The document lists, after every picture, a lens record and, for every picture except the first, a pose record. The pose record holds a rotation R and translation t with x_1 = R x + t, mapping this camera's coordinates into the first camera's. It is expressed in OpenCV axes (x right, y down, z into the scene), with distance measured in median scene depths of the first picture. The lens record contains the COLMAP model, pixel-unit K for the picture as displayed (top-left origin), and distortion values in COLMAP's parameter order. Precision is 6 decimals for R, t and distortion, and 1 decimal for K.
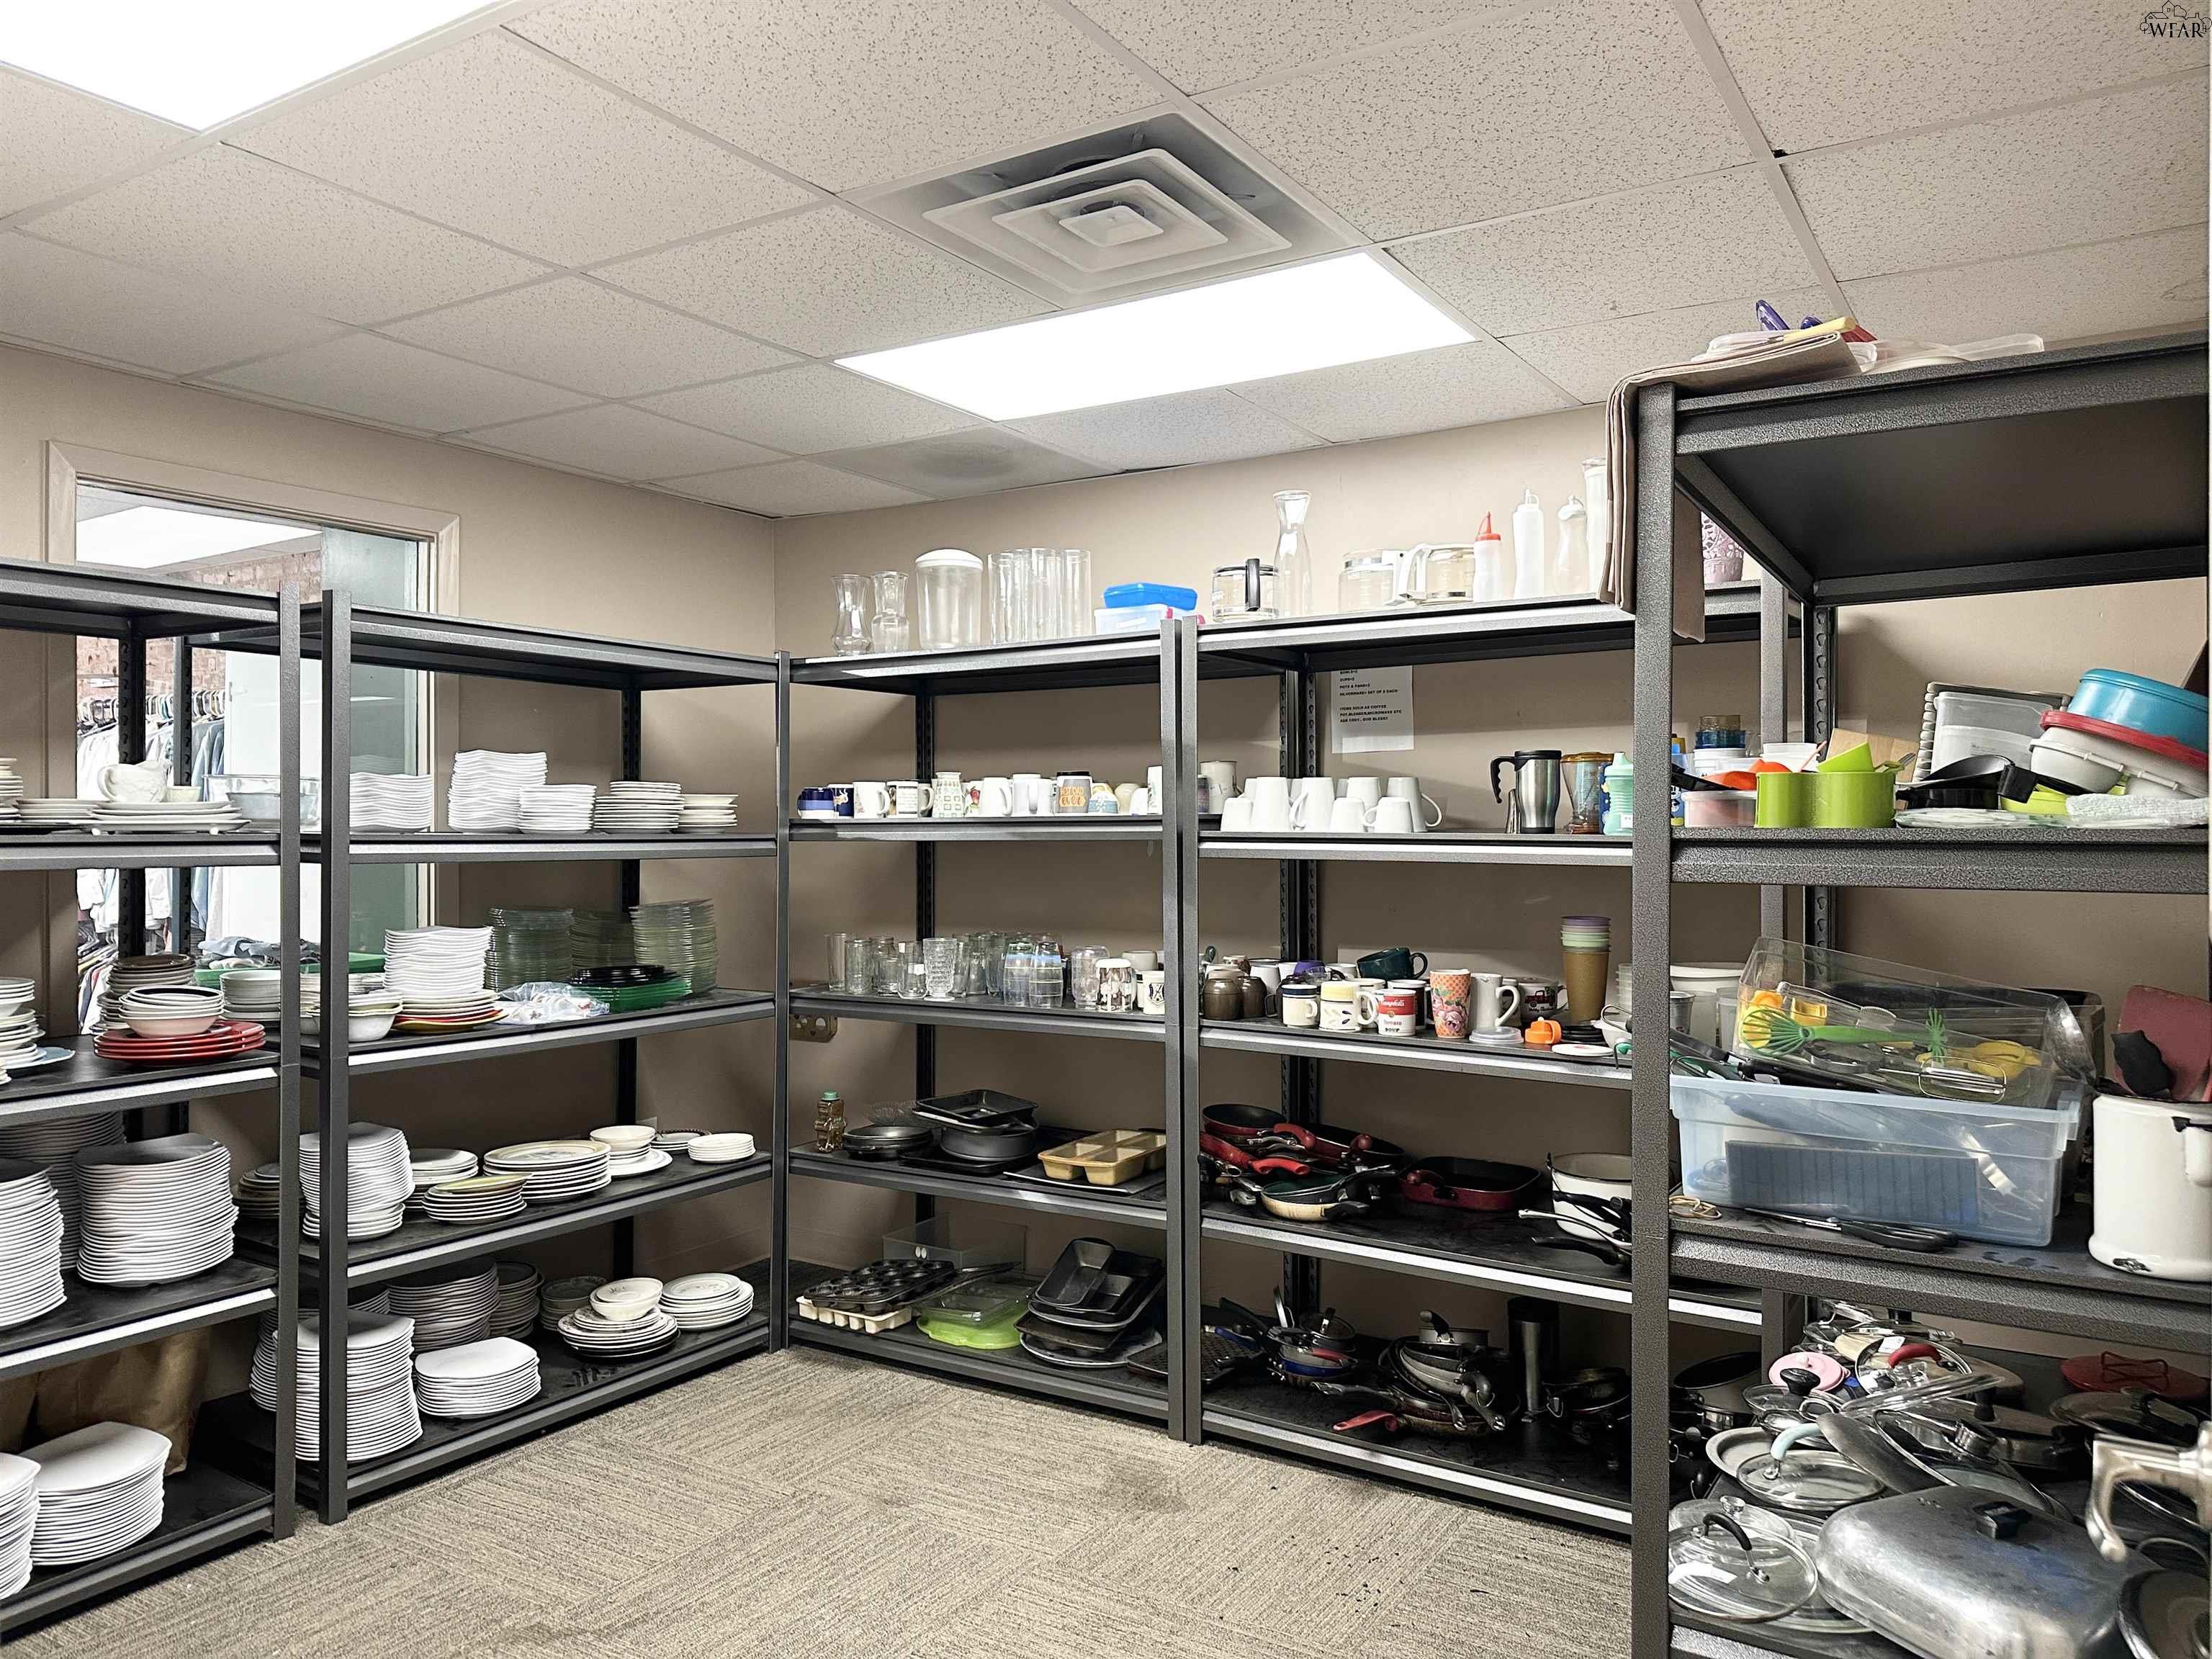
lens RADIAL K [[1528.2, 0, 1097.0], [0, 1528.2, 824.4], [0, 0, 1]] dist [0.101205, -0.120268]
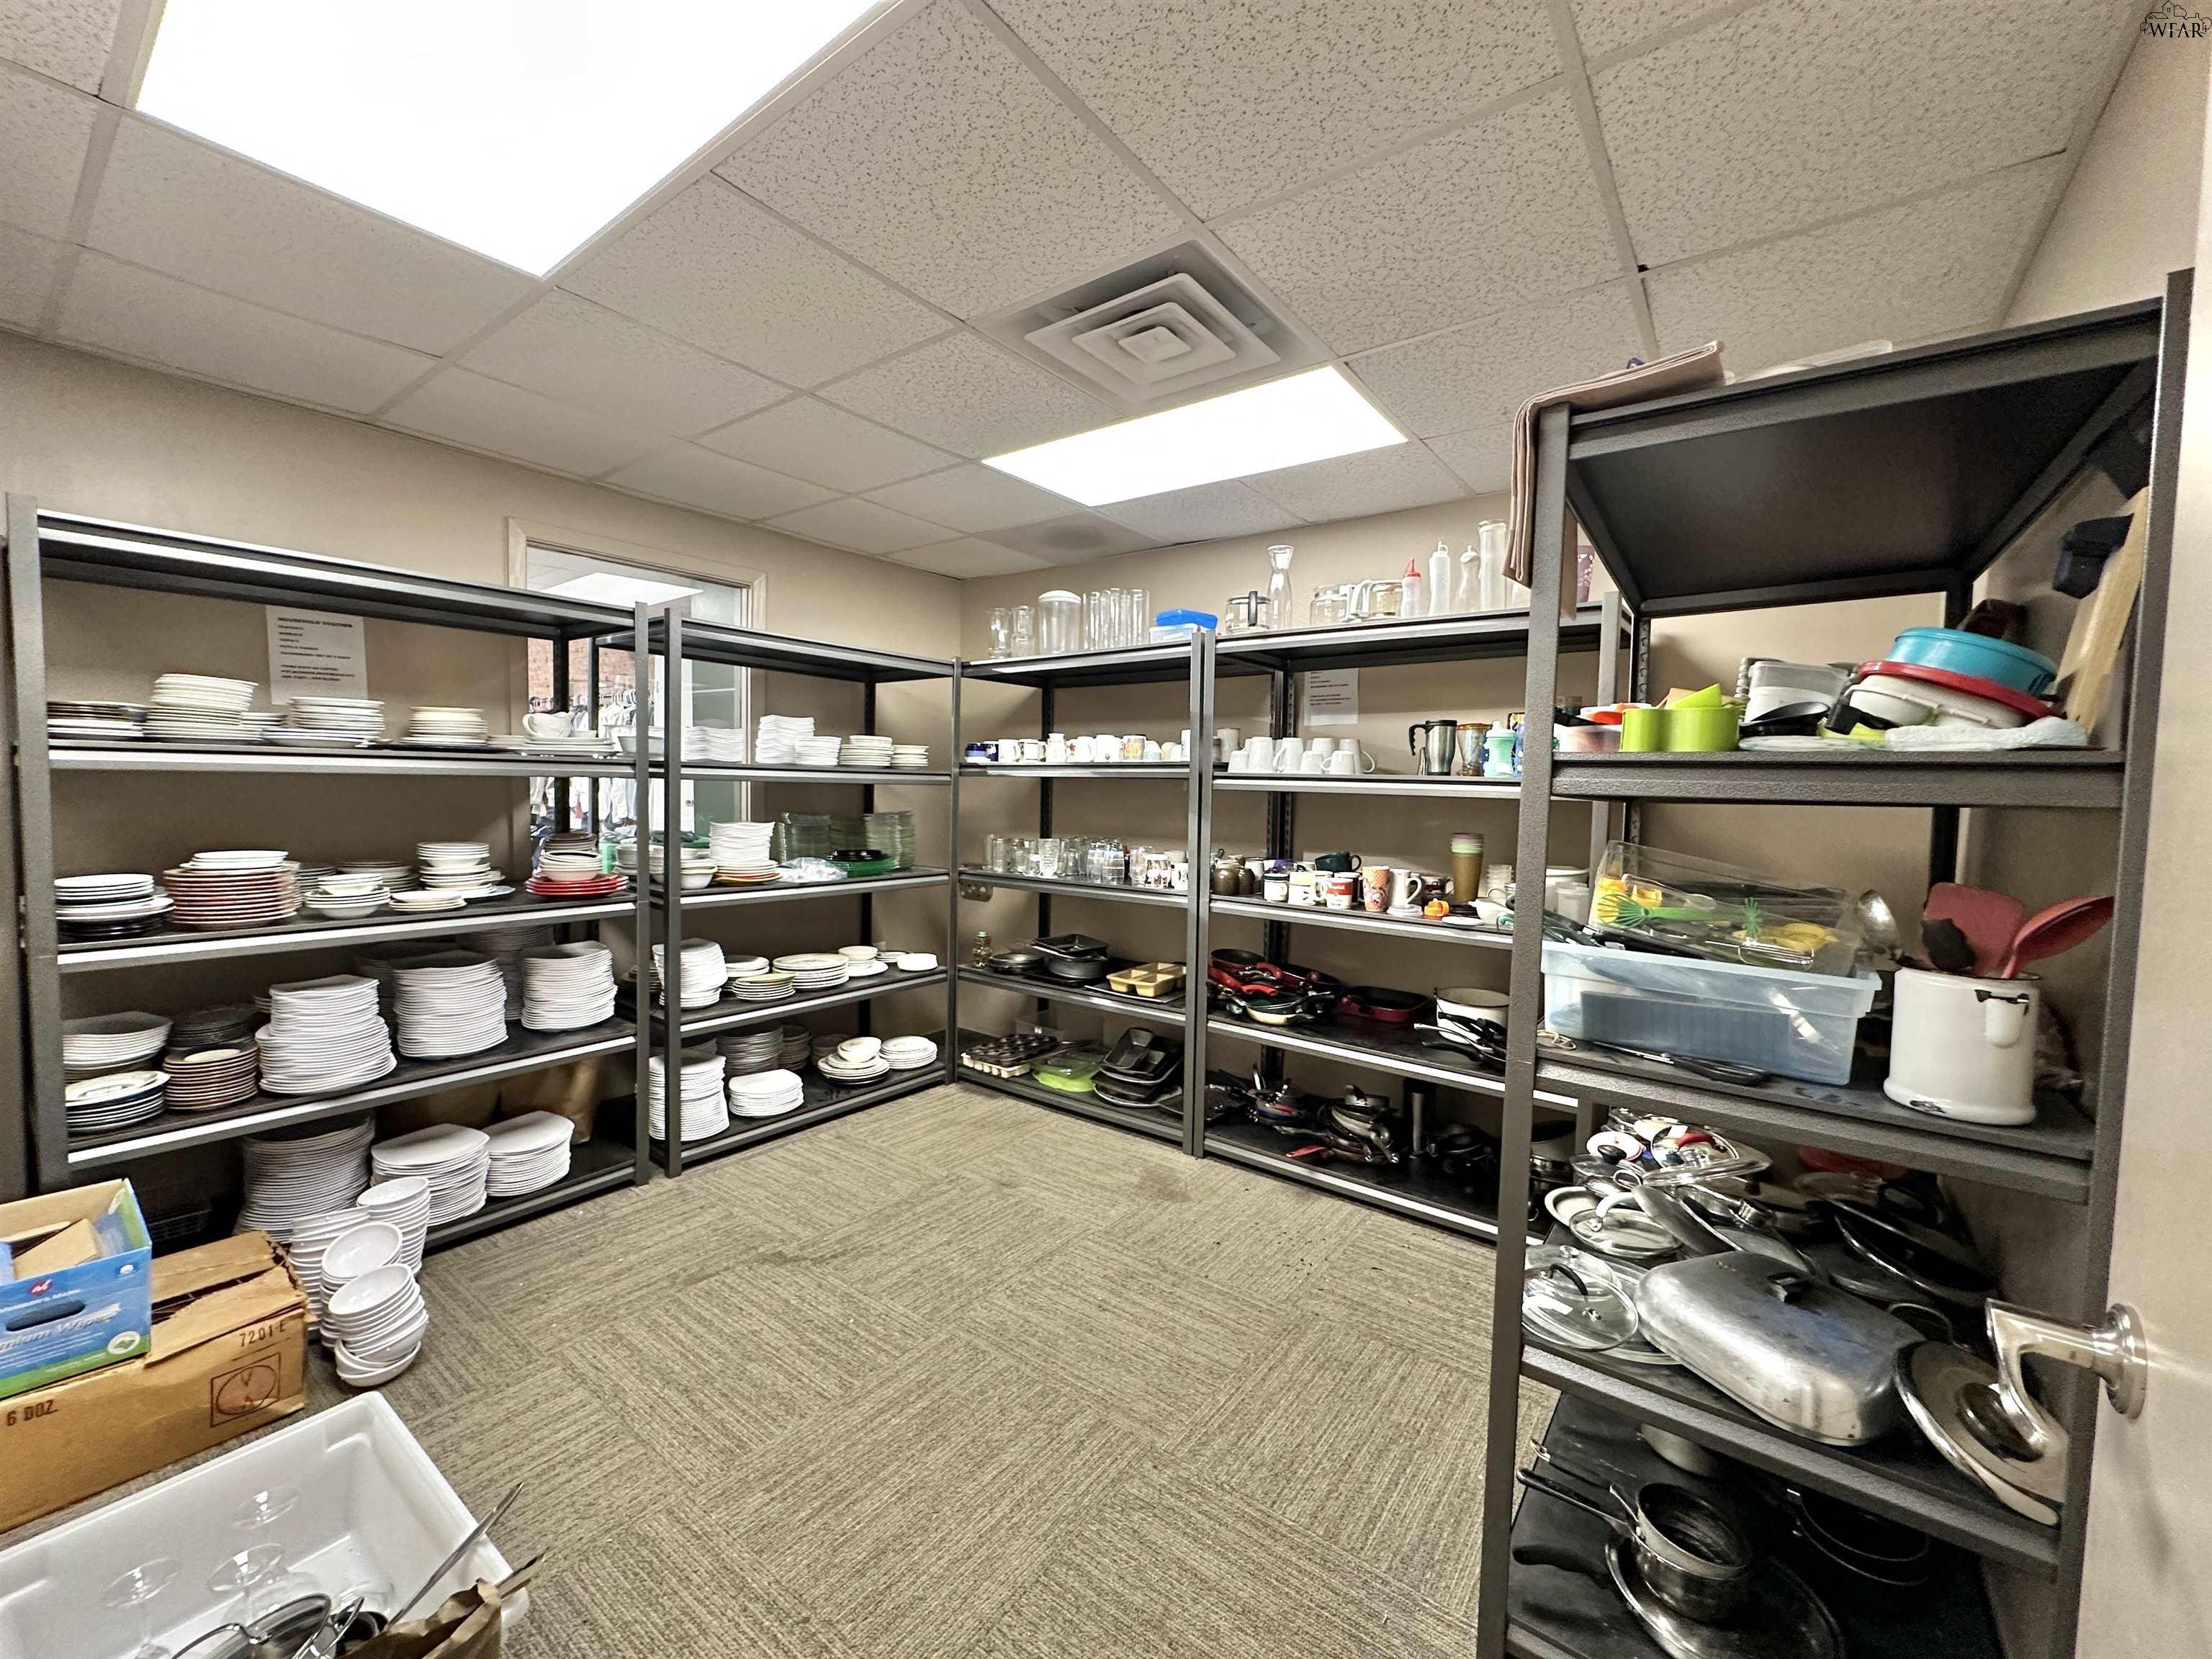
lens RADIAL K [[880.4, 0, 1102.3], [0, 880.4, 823.6], [0, 0, 1]] dist [-0.005052, 0.001721]
pose [[0.996762, 0.025887, -0.076132, 0.028029], [-0.022321, 0.998630, 0.047324, 0.019029], [0.077253, -0.045471, 0.995974, 0.126194]]
